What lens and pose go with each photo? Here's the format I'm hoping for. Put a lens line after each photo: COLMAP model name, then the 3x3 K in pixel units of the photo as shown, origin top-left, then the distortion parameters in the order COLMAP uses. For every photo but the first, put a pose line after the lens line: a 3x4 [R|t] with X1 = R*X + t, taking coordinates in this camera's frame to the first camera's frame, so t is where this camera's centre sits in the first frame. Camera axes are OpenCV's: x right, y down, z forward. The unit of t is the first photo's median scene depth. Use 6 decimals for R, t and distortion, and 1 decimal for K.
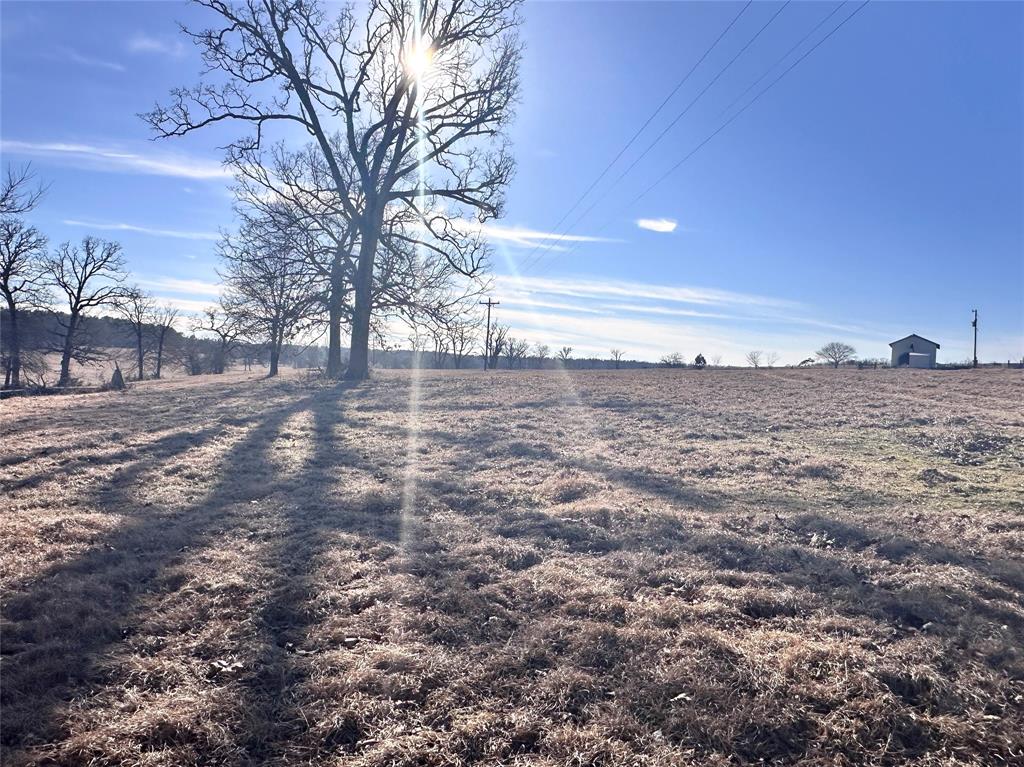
lens RADIAL K [[683.3, 0, 507.2], [0, 683.3, 385.1], [0, 0, 1]] dist [-0.018154, 0.002699]
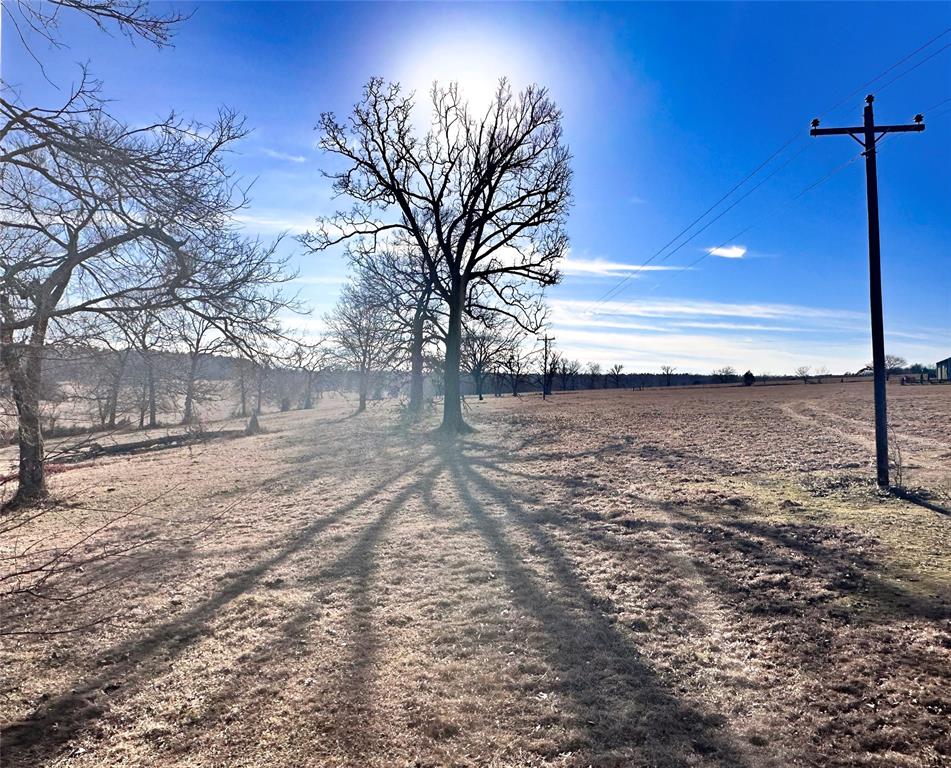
lens RADIAL K [[691.9, 0, 477.1], [0, 691.9, 390.2], [0, 0, 1]] dist [-0.006908, 0.000390]
pose [[0.992678, -0.032949, -0.116214, -0.016291], [0.031810, 0.999426, -0.011645, -0.046503], [0.116531, 0.007863, 0.993156, -0.258628]]
